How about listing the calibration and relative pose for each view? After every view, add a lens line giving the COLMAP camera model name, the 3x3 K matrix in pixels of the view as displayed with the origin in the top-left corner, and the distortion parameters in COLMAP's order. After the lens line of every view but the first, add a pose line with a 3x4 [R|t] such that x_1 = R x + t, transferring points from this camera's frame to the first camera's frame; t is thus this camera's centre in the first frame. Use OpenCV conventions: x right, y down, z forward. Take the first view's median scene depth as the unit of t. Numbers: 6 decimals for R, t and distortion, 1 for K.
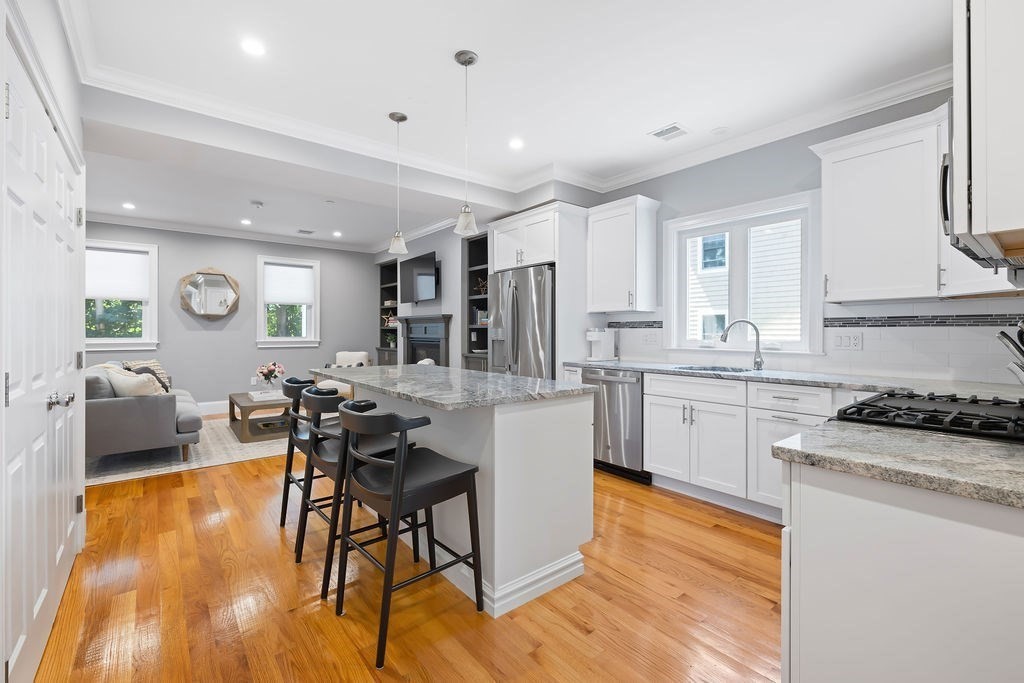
lens RADIAL K [[430.2, 0, 504.2], [0, 430.2, 331.1], [0, 0, 1]] dist [-0.000819, 0.000443]
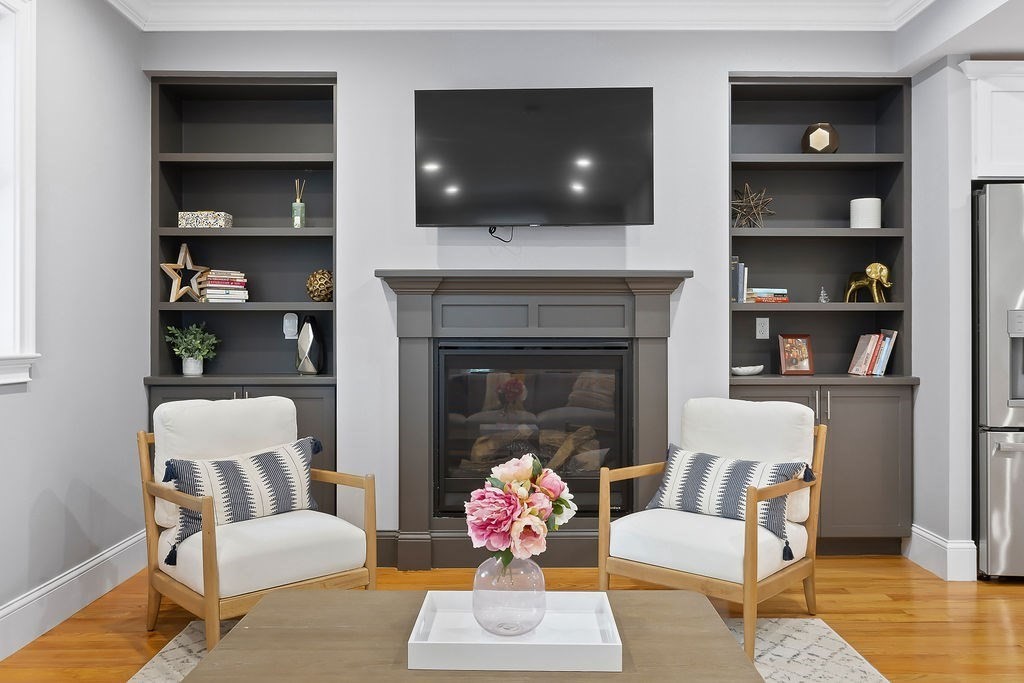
lens RADIAL K [[809.6, 0, 514.3], [0, 809.6, 328.5], [0, 0, 1]] dist [-0.012863, 0.002556]
pose [[0.632557, 0.003150, 0.774508, -0.739063], [-0.001733, 0.999995, -0.002651, 0.010573], [-0.774512, 0.000334, 0.632559, 0.677538]]
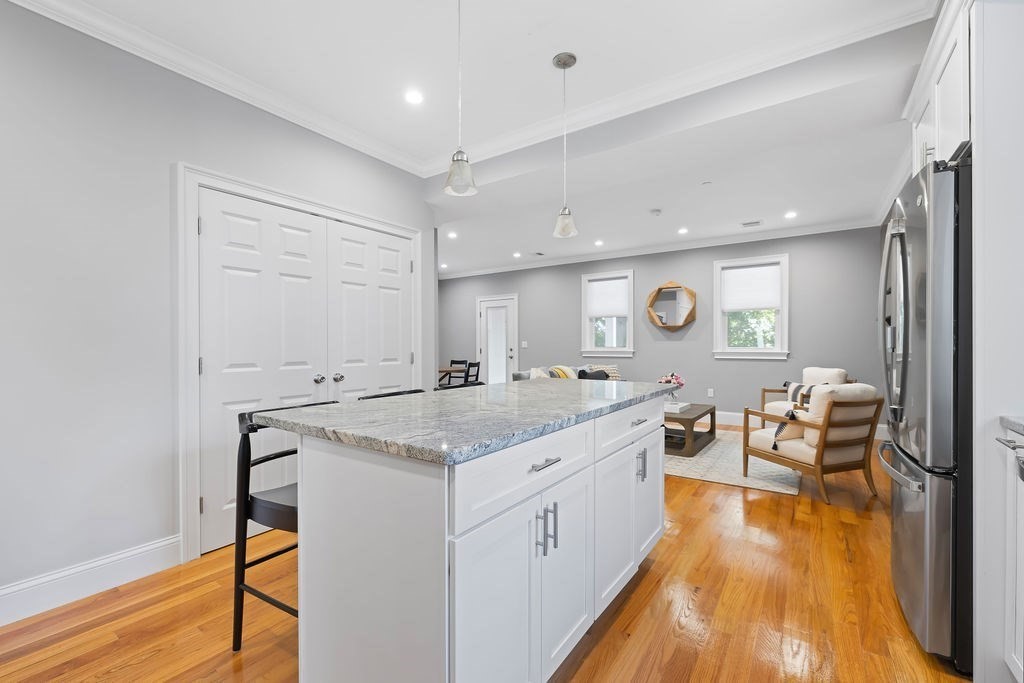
lens RADIAL K [[430.2, 0, 512.8], [0, 430.2, 345.2], [0, 0, 1]] dist [-0.000819, 0.000443]
pose [[0.284722, 0.000226, -0.958610, 0.242278], [0.003405, 0.999993, 0.001247, 0.007250], [0.958604, -0.003619, 0.284719, 0.346650]]
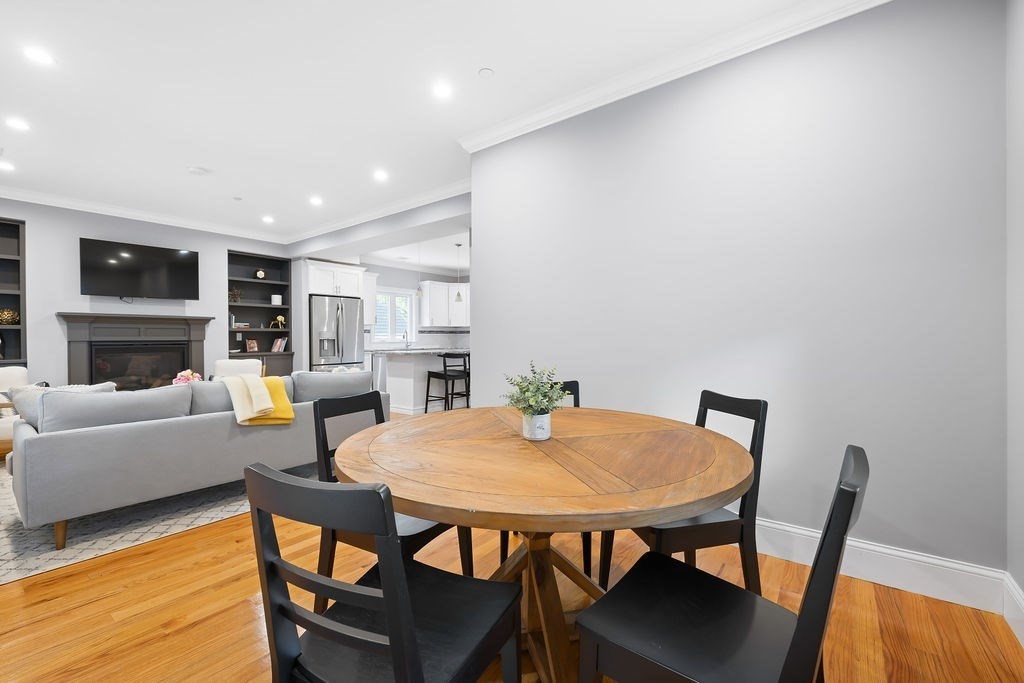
lens RADIAL K [[430.2, 0, 507.2], [0, 430.2, 340.1], [0, 0, 1]] dist [-0.000819, 0.000443]
pose [[-0.216591, -0.004205, 0.976253, -1.280912], [0.004017, 0.999978, 0.005198, 0.013490], [-0.976254, 0.005047, -0.216570, 0.526773]]
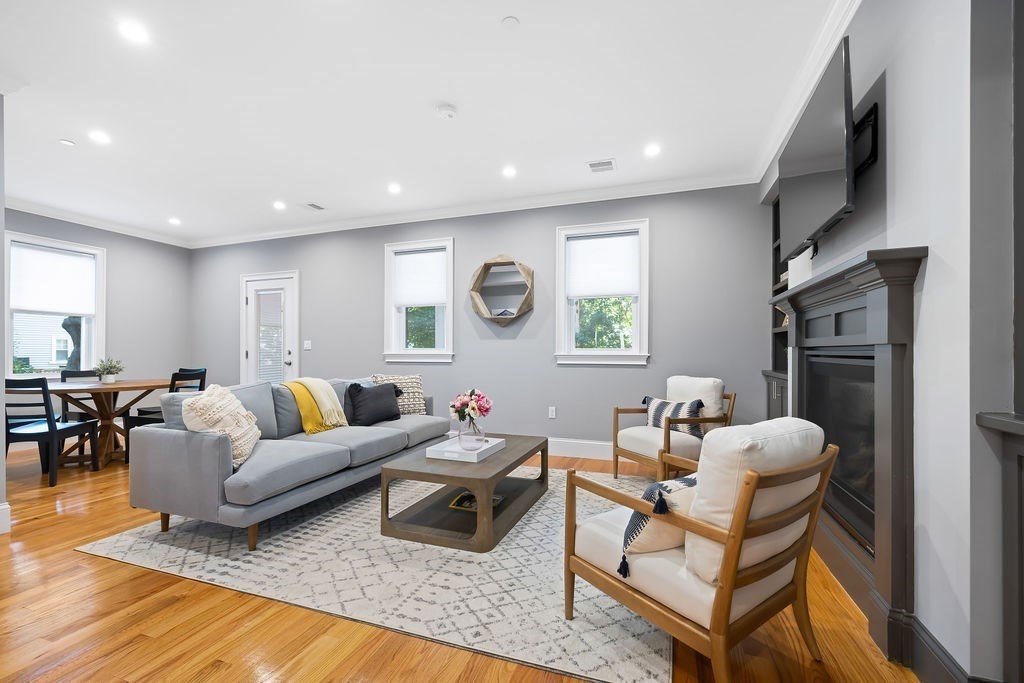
lens RADIAL K [[430.2, 0, 508.9], [0, 430.2, 351.3], [0, 0, 1]] dist [-0.000819, 0.000443]
pose [[0.521351, 0.001704, -0.853341, -0.038259], [0.000920, 0.999996, 0.002559, 0.019396], [0.853342, -0.002119, 0.521348, 0.666876]]
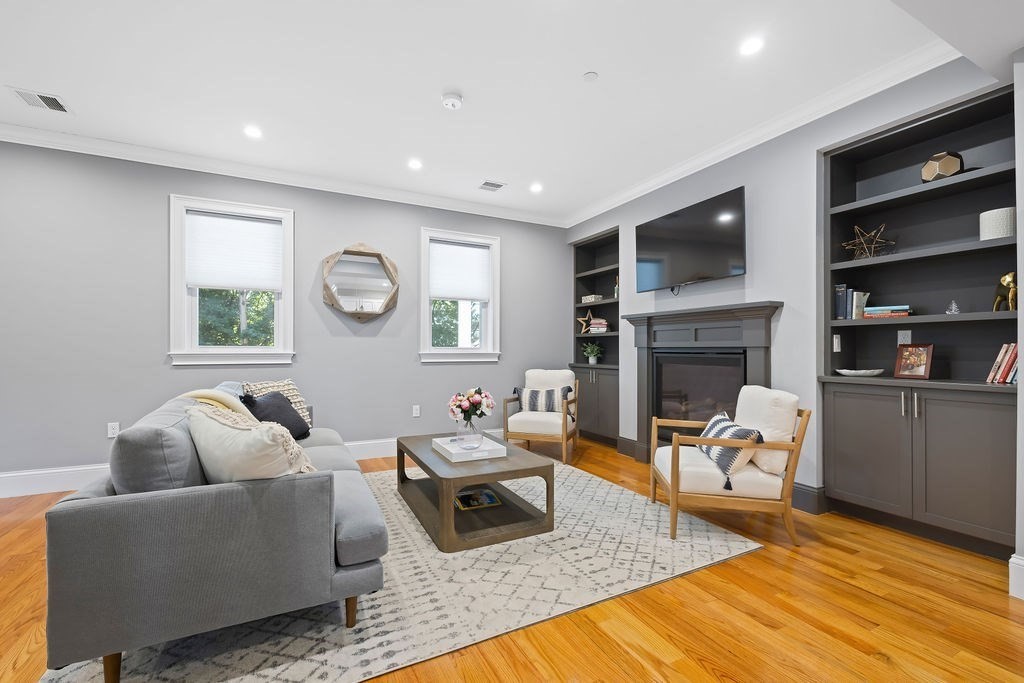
lens RADIAL K [[430.2, 0, 509.0], [0, 430.2, 347.2], [0, 0, 1]] dist [-0.000819, 0.000443]
pose [[0.977538, 0.000786, -0.210759, -0.335497], [-0.001722, 0.999989, -0.004257, 0.019702], [0.210754, 0.004525, 0.977529, 0.414473]]
